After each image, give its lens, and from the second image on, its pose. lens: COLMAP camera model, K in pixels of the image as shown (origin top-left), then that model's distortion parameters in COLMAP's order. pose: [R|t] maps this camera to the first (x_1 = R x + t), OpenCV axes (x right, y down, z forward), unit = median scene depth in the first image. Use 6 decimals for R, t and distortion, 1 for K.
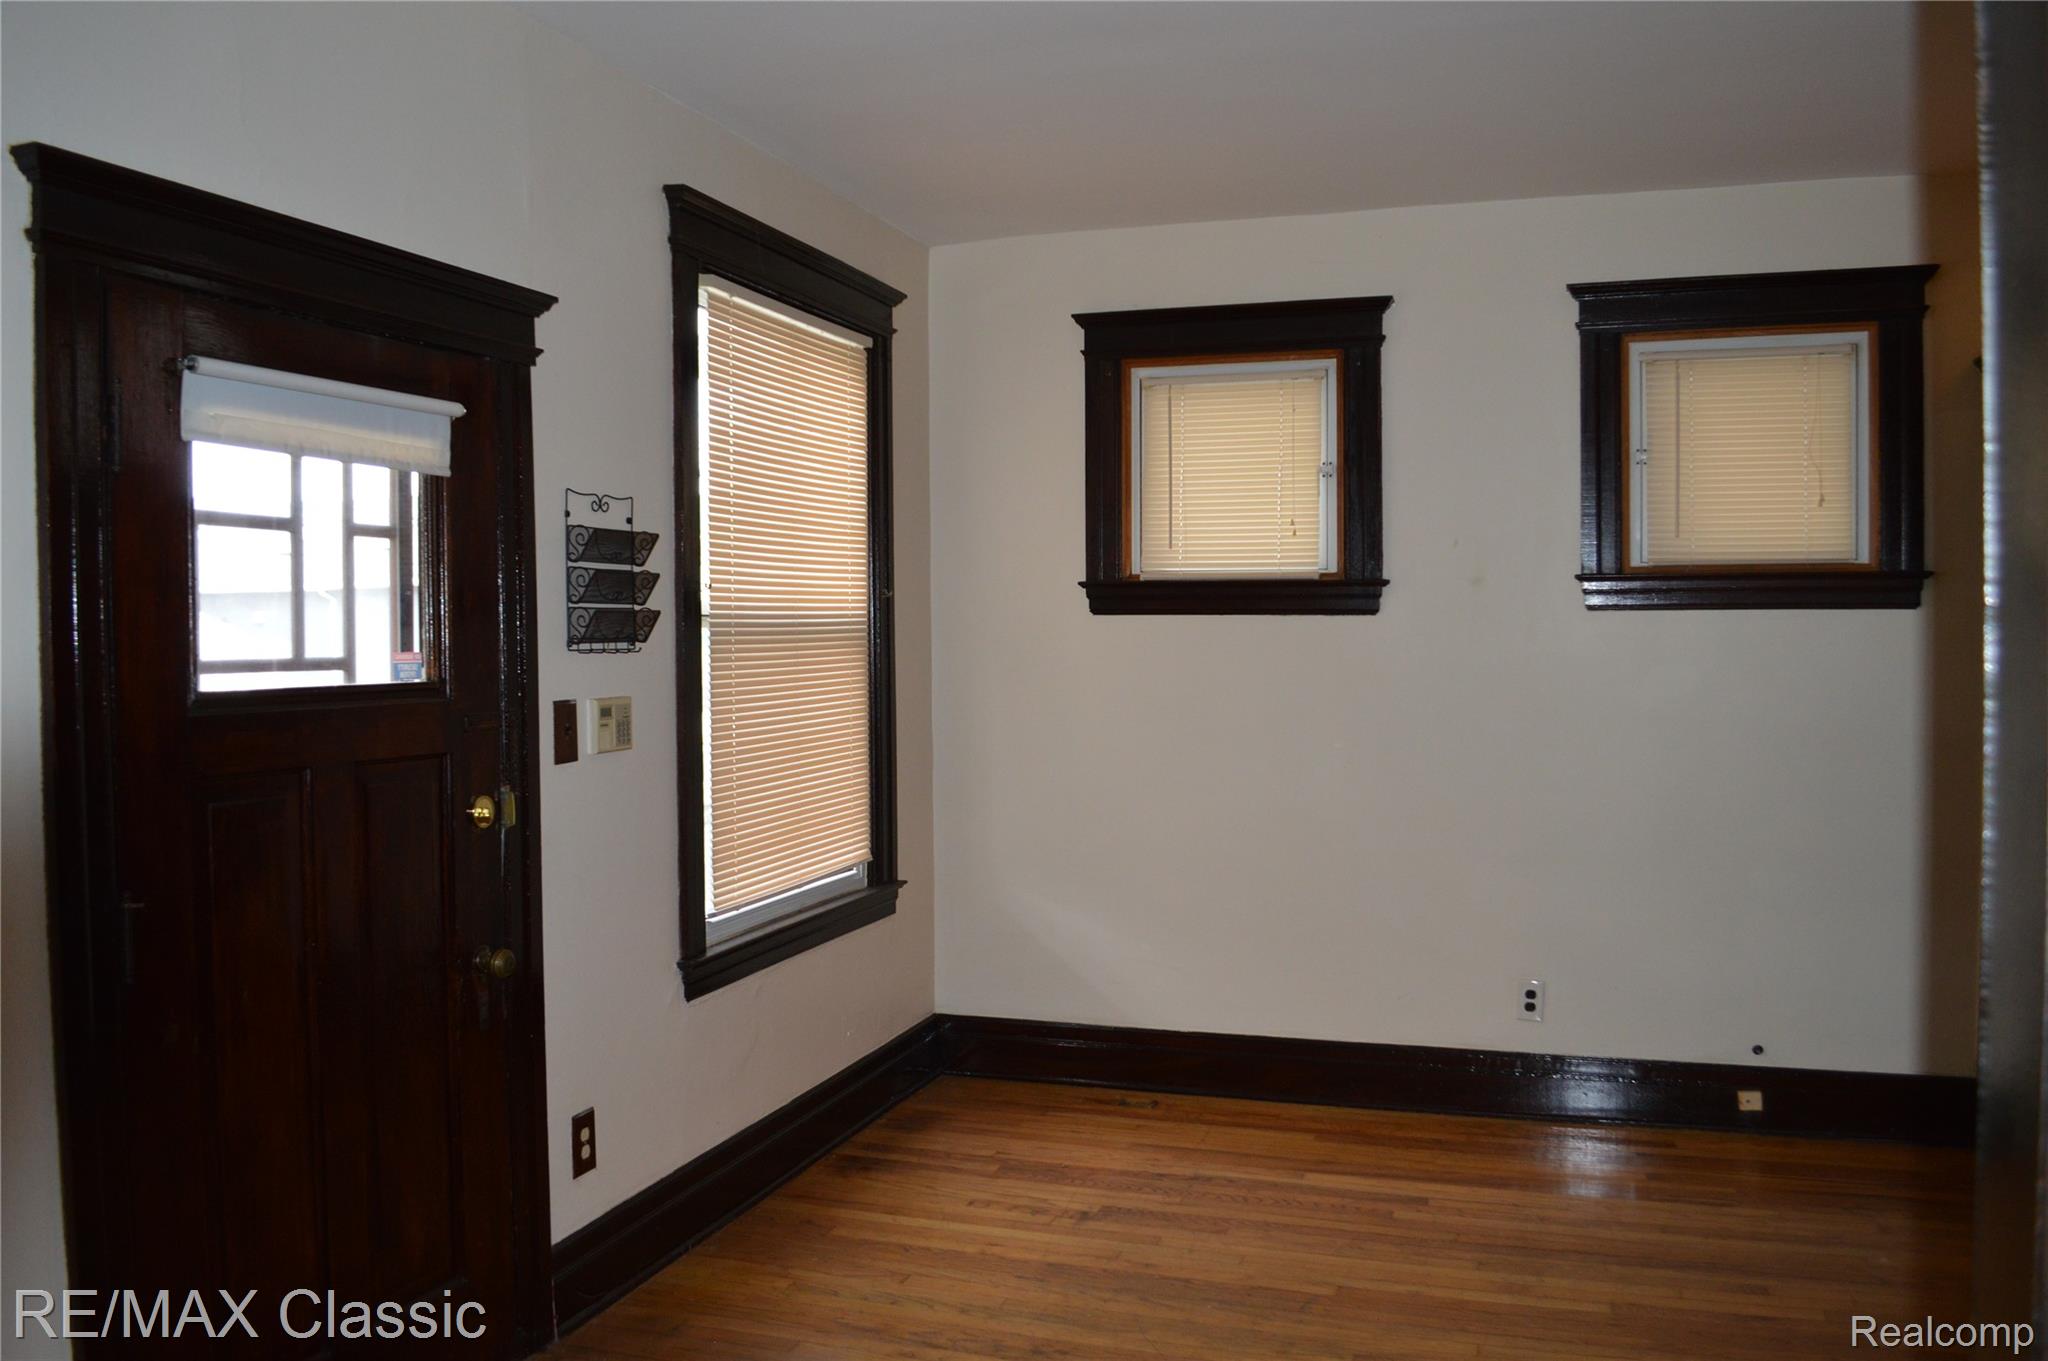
lens RADIAL K [[1639.7, 0, 1044.1], [0, 1639.7, 688.3], [0, 0, 1]] dist [-0.078448, 0.006767]
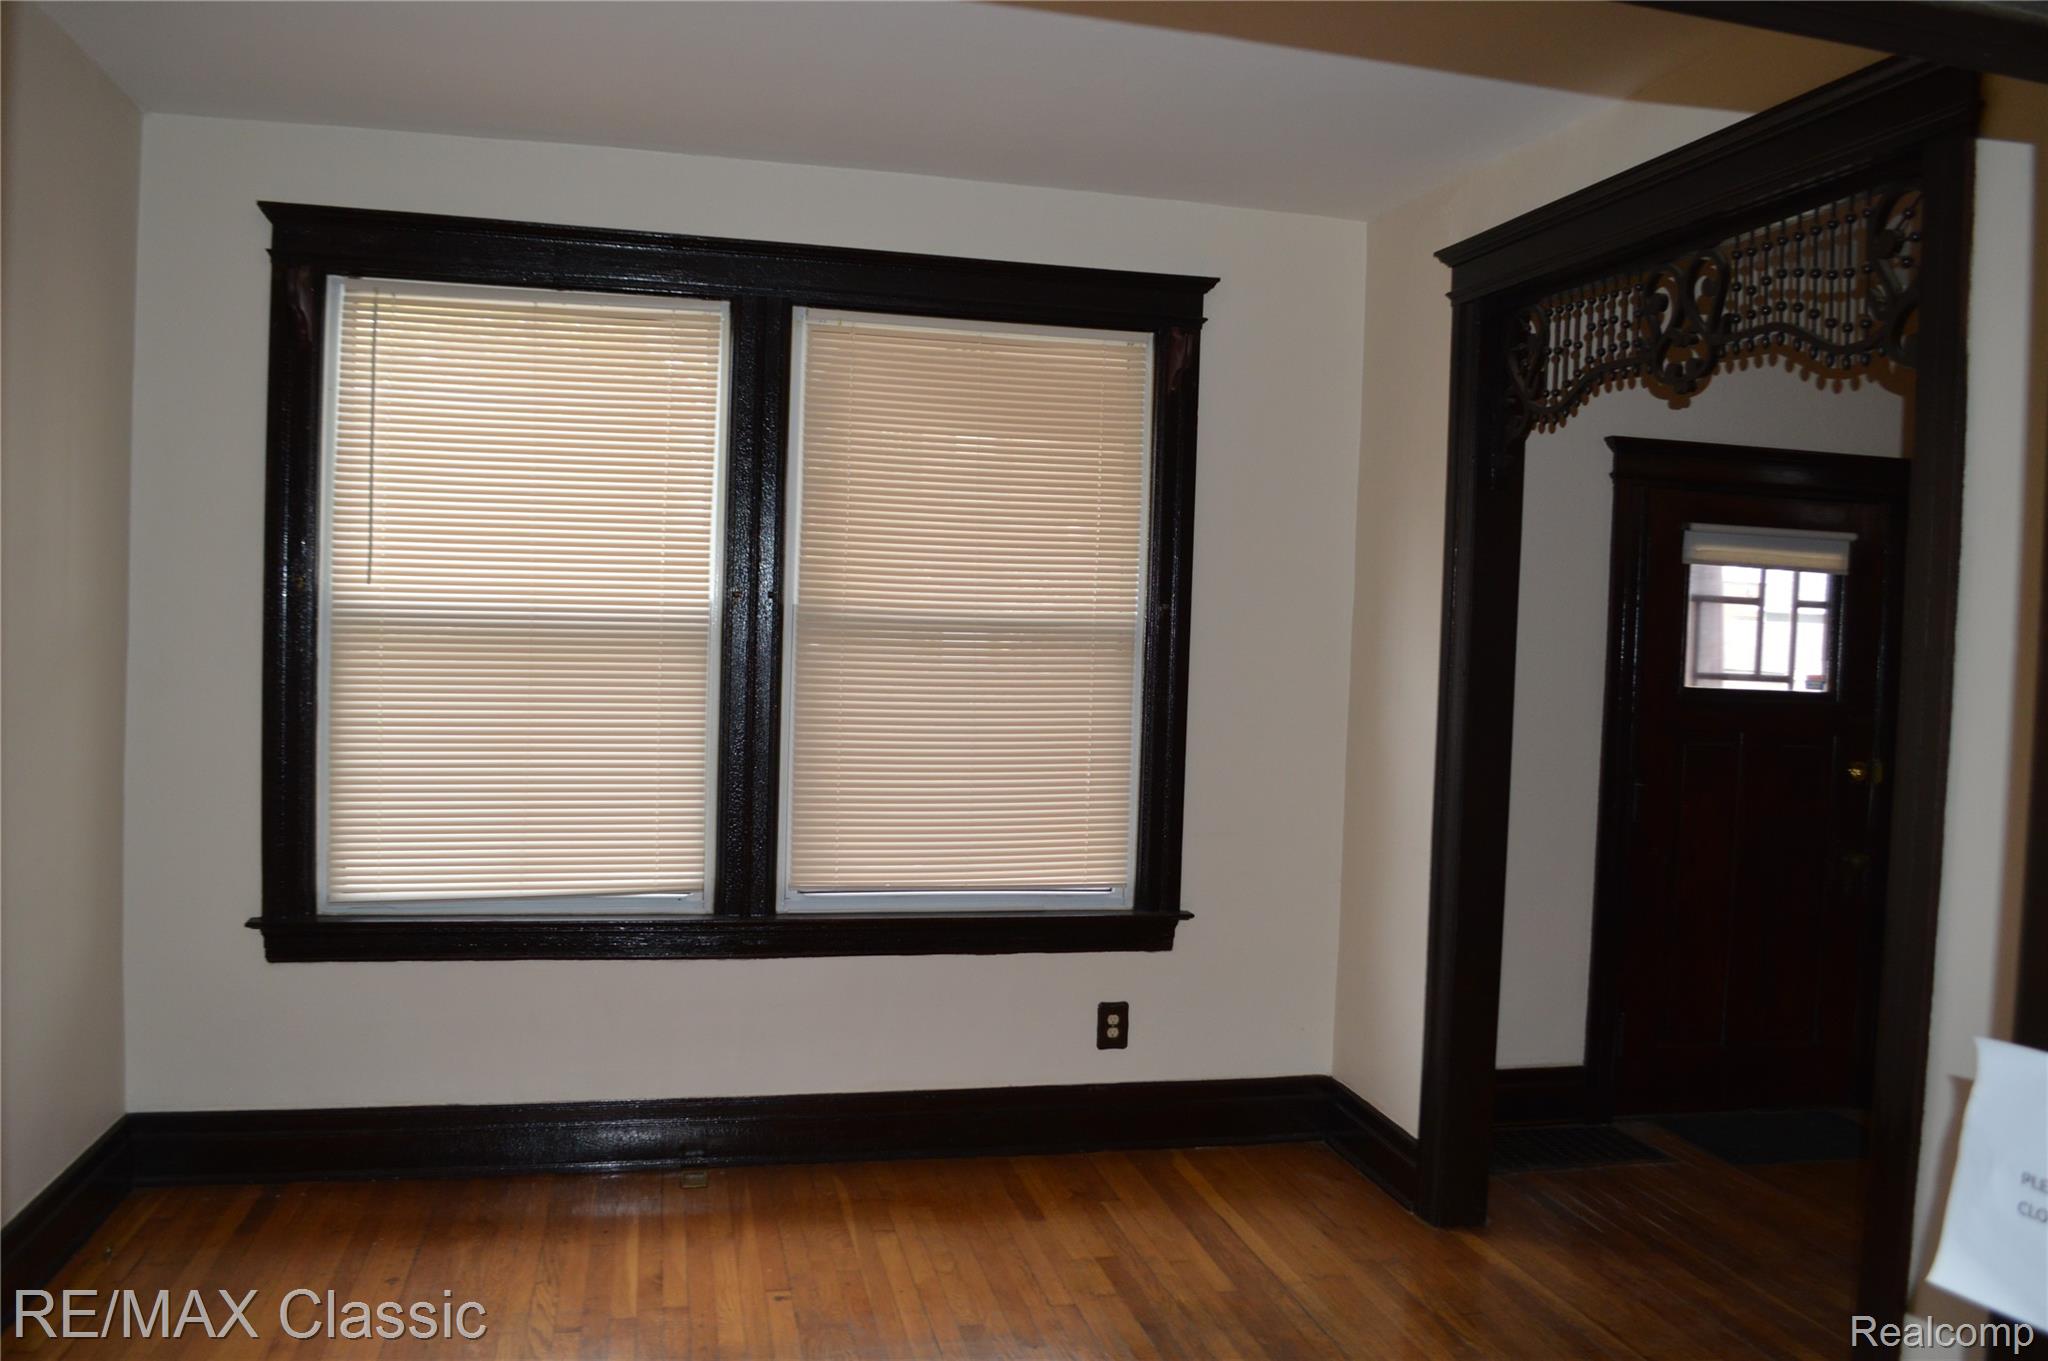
lens RADIAL K [[1639.7, 0, 1044.1], [0, 1639.7, 688.3], [0, 0, 1]] dist [-0.078448, 0.006767]
pose [[0.522508, 0.057676, -0.850682, 0.555200], [-0.070728, 0.997203, 0.024167, 0.008300], [0.849696, 0.047540, 0.525125, -0.534088]]
